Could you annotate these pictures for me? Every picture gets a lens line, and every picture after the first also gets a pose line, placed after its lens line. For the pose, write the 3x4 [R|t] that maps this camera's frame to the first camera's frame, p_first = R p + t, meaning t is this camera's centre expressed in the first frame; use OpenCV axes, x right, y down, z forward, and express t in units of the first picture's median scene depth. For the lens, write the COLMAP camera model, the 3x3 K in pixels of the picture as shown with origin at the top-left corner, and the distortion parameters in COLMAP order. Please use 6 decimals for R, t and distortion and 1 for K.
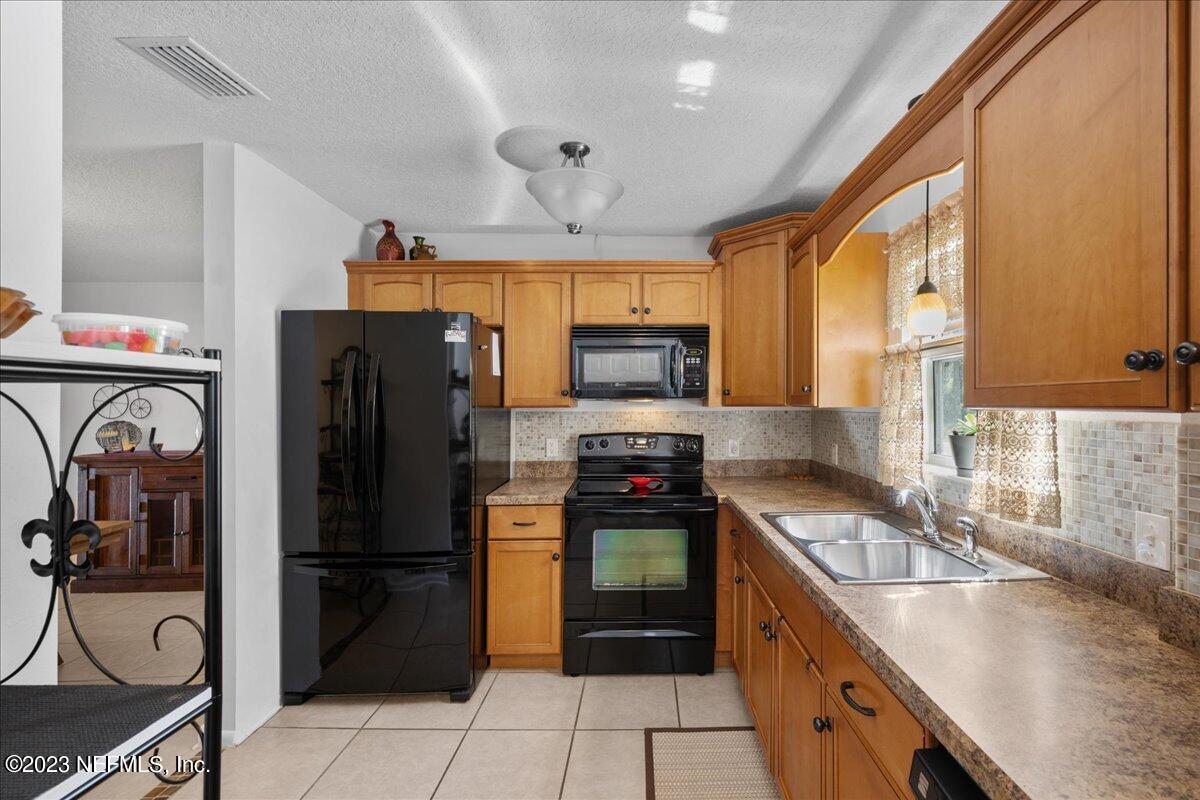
lens RADIAL K [[512.3, 0, 651.8], [0, 512.3, 411.2], [0, 0, 1]] dist [-0.000430, -0.000191]
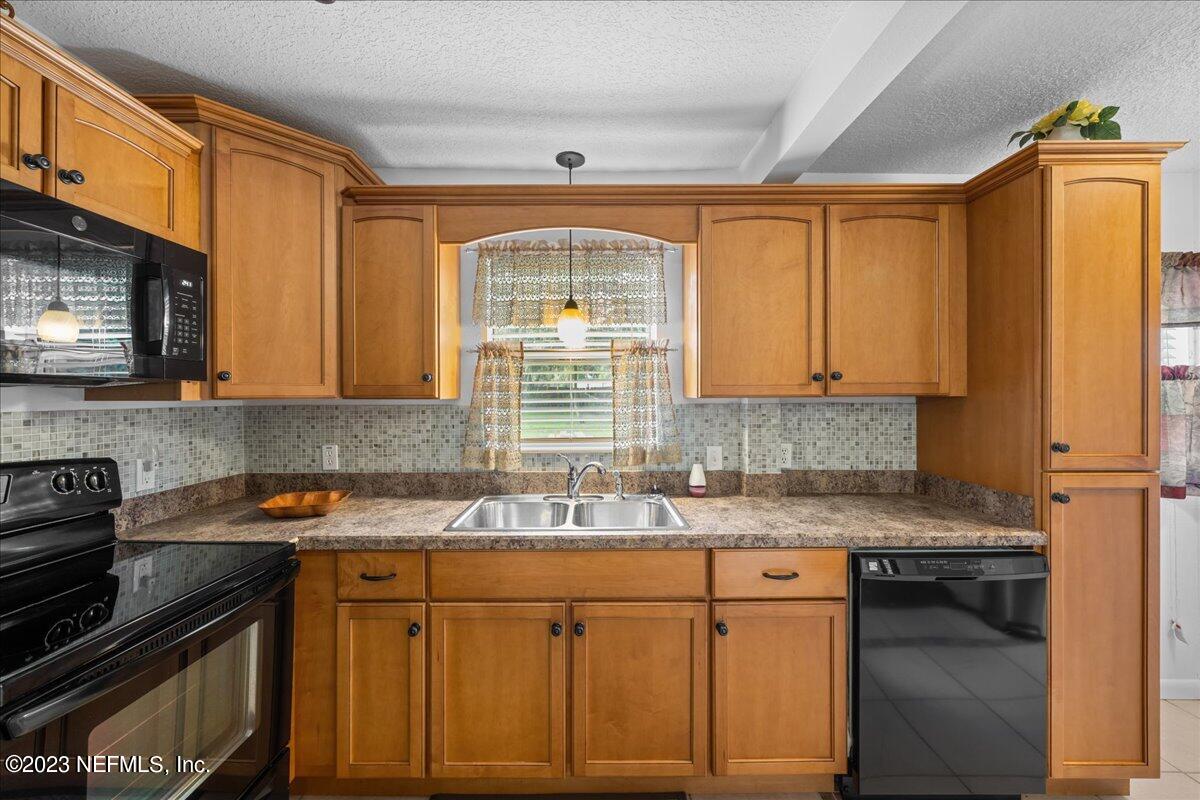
lens RADIAL K [[473.3, 0, 600.0], [0, 473.3, 400.0], [0, 0, 1]] dist [0.000288, 0.000022]
pose [[0.024317, -0.003903, 0.999697, -0.440324], [0.017855, 0.999835, 0.003469, -0.003250], [-0.999545, 0.017766, 0.024383, 0.617140]]
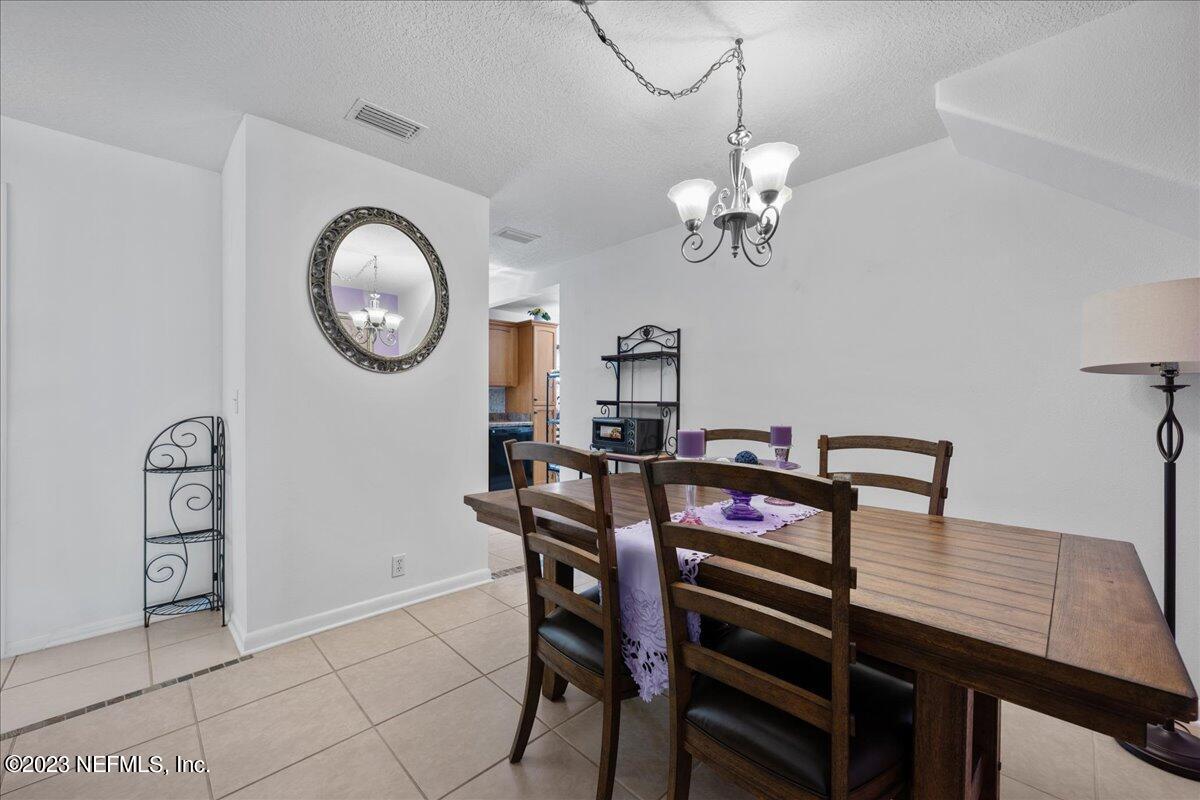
lens RADIAL K [[473.3, 0, 600.0], [0, 473.3, 400.0], [0, 0, 1]] dist [0.000288, 0.000022]
pose [[-0.686679, -0.002311, 0.726957, -1.711378], [0.008723, 0.999897, 0.011419, 0.048393], [-0.726908, 0.014182, -0.686588, 1.405196]]
